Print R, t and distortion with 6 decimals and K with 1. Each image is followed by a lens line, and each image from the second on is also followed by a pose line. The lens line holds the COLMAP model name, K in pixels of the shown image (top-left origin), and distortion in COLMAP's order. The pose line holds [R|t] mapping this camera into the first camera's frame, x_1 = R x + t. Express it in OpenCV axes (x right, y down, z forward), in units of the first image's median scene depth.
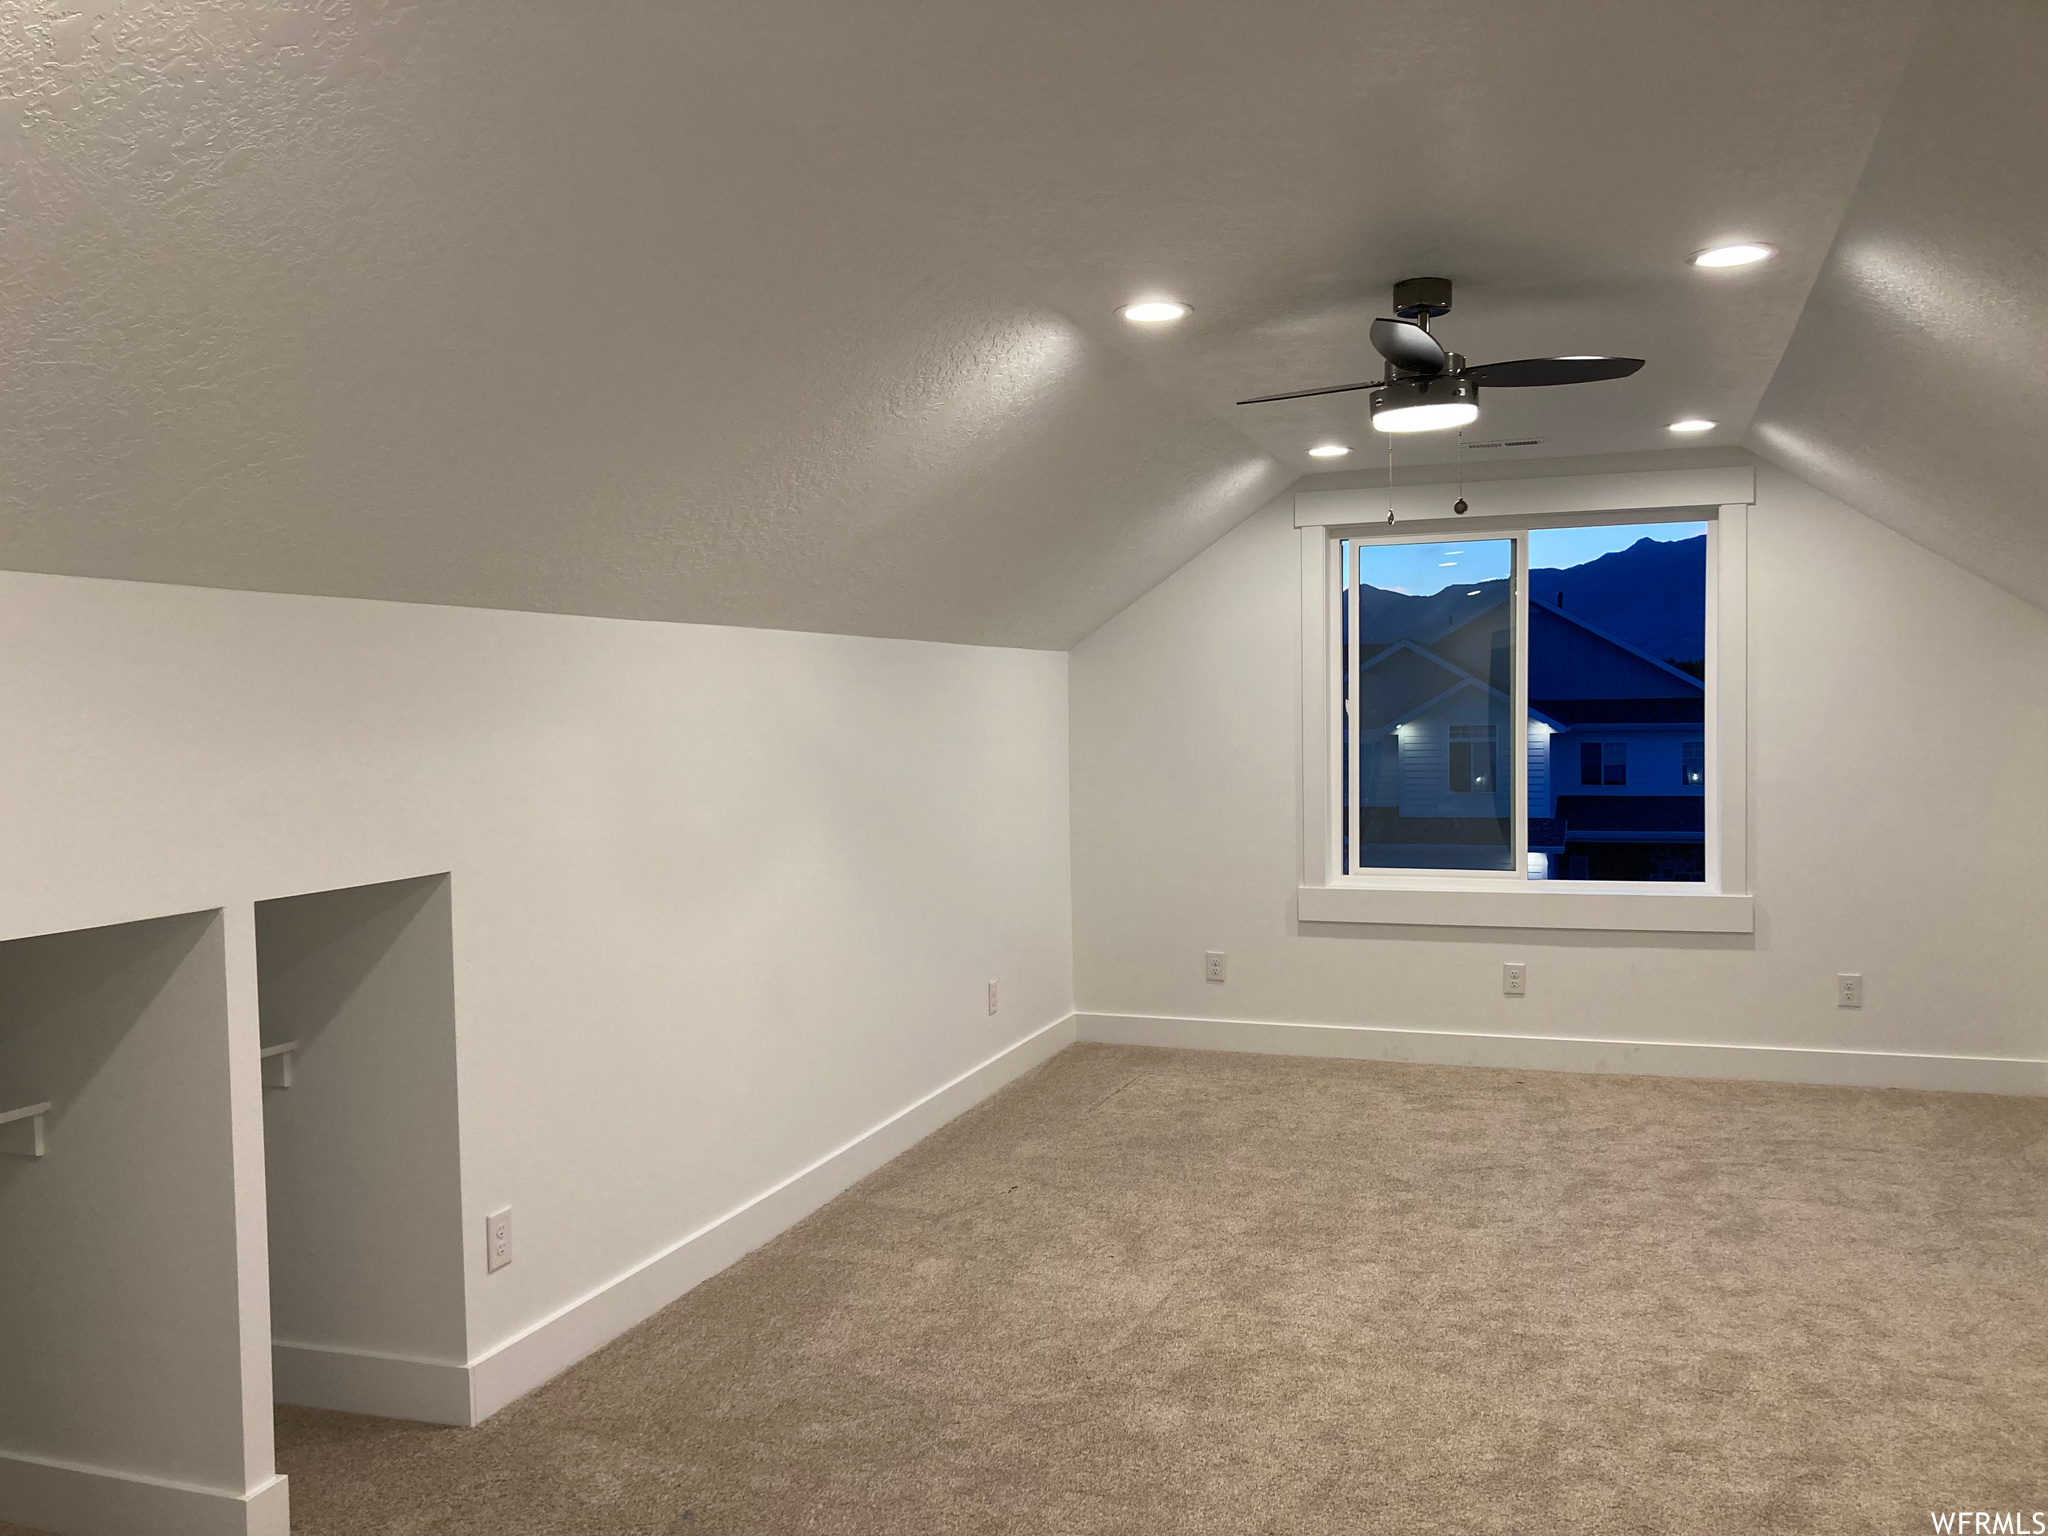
lens RADIAL K [[1691.8, 0, 1013.6], [0, 1691.8, 760.7], [0, 0, 1]] dist [0.004361, 0.017319]
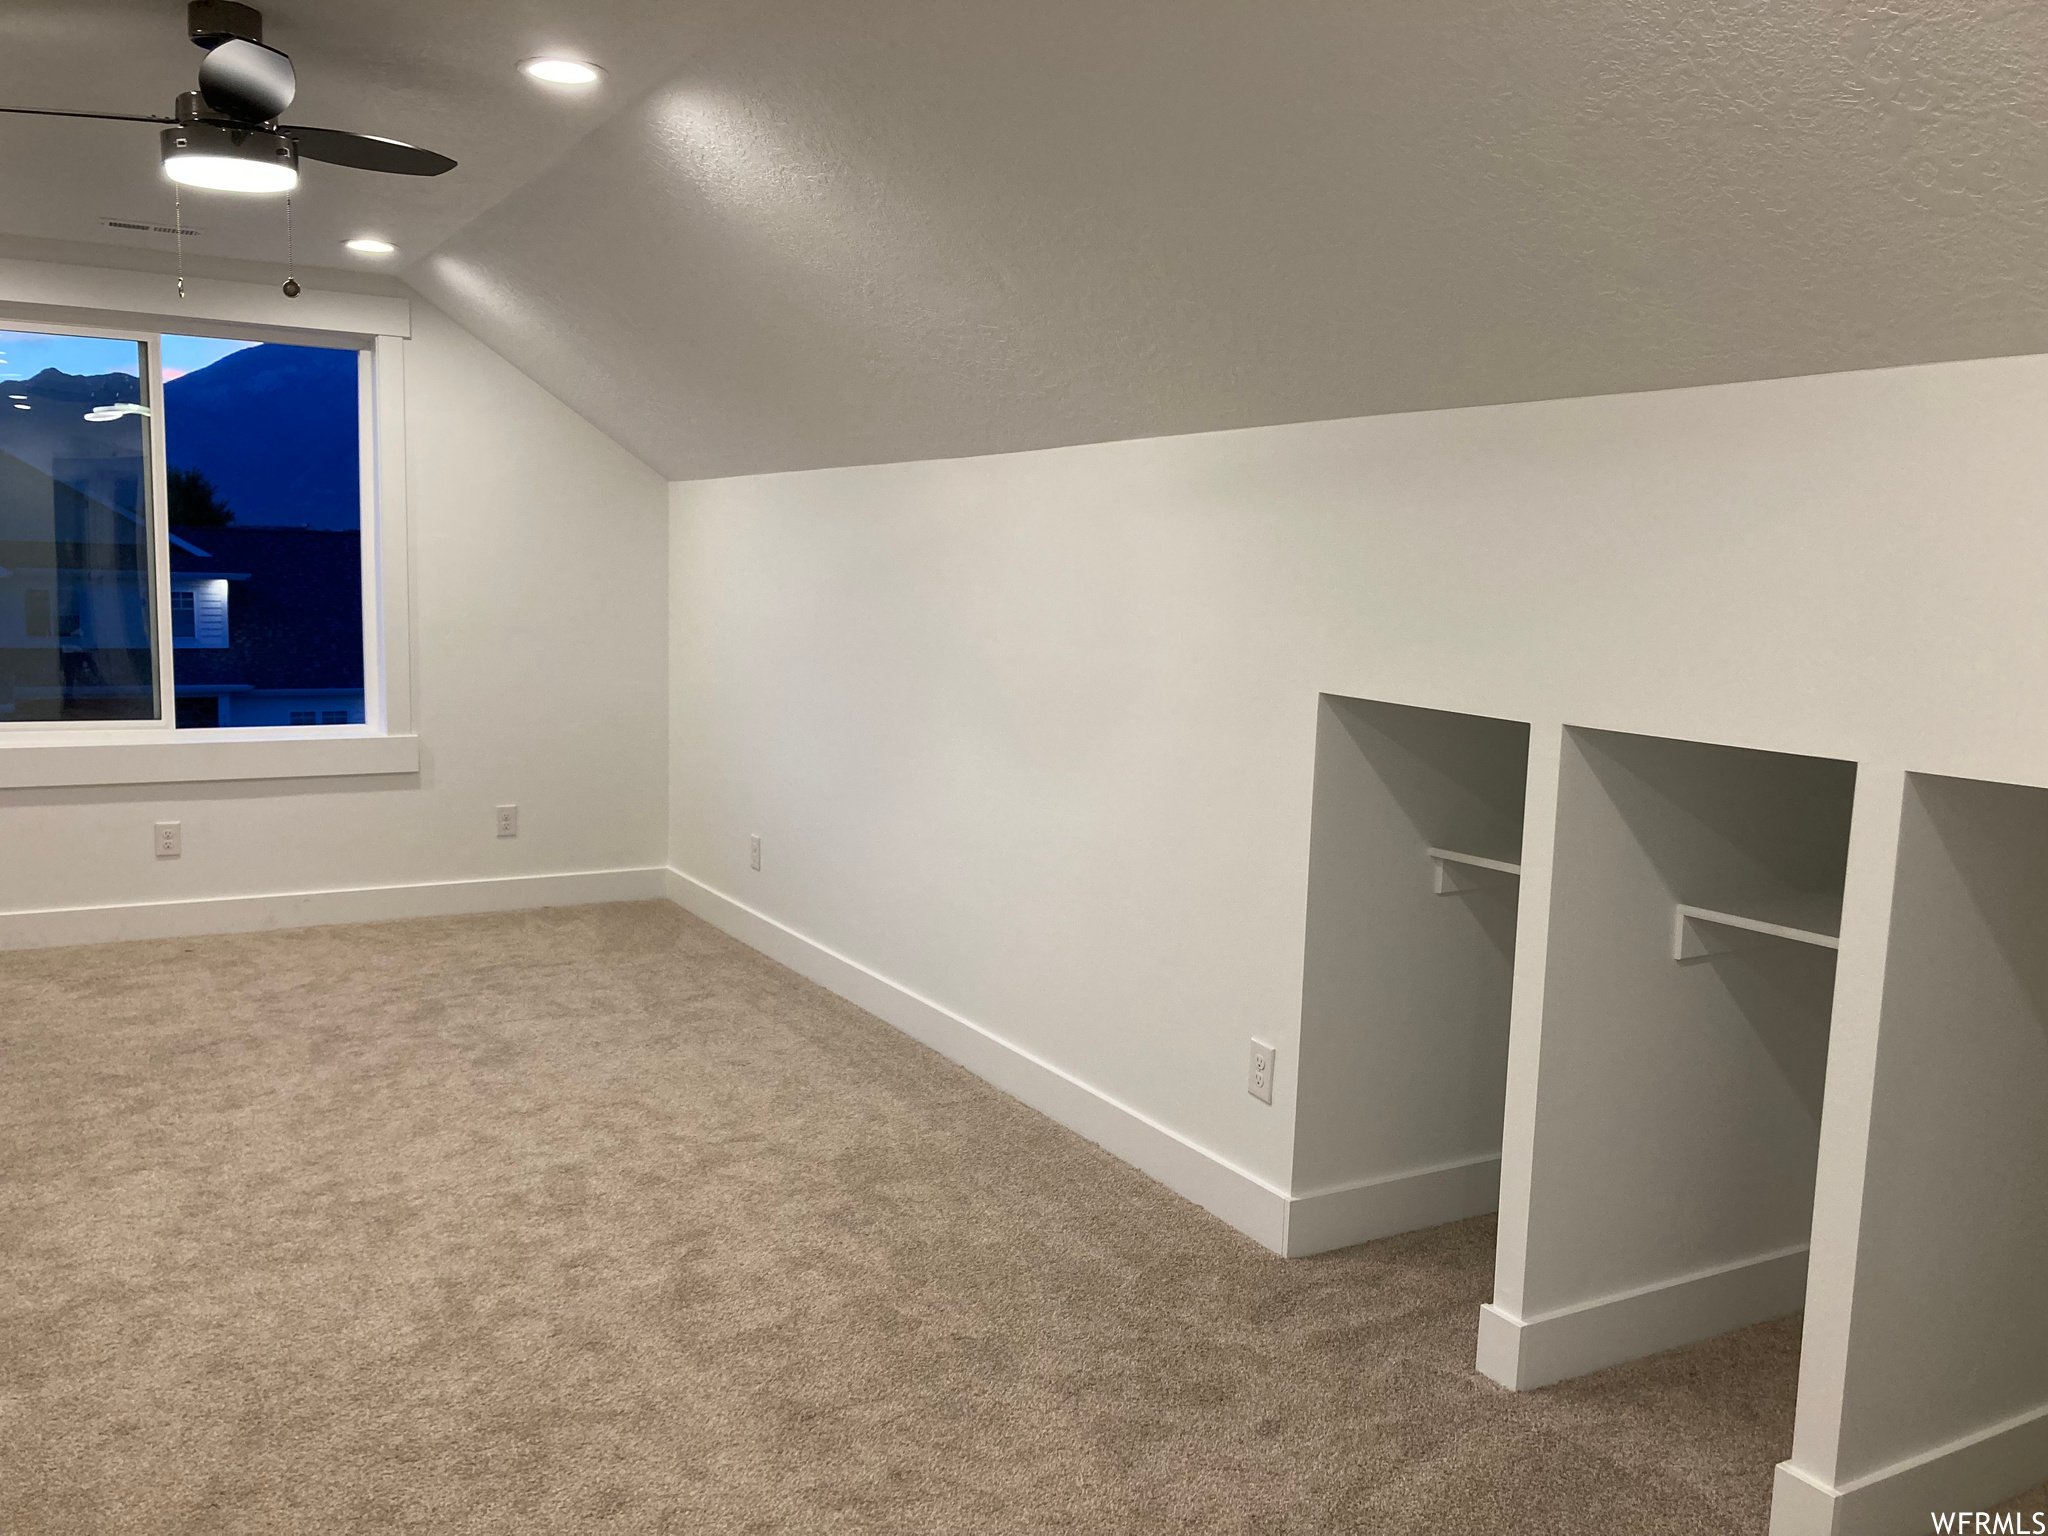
lens RADIAL K [[1691.8, 0, 1013.6], [0, 1691.8, 760.7], [0, 0, 1]] dist [0.004361, 0.017319]
pose [[0.653299, -0.053532, 0.755205, -0.135861], [-0.011717, 0.996663, 0.080783, 0.013907], [-0.757009, -0.061624, 0.650492, 0.114889]]
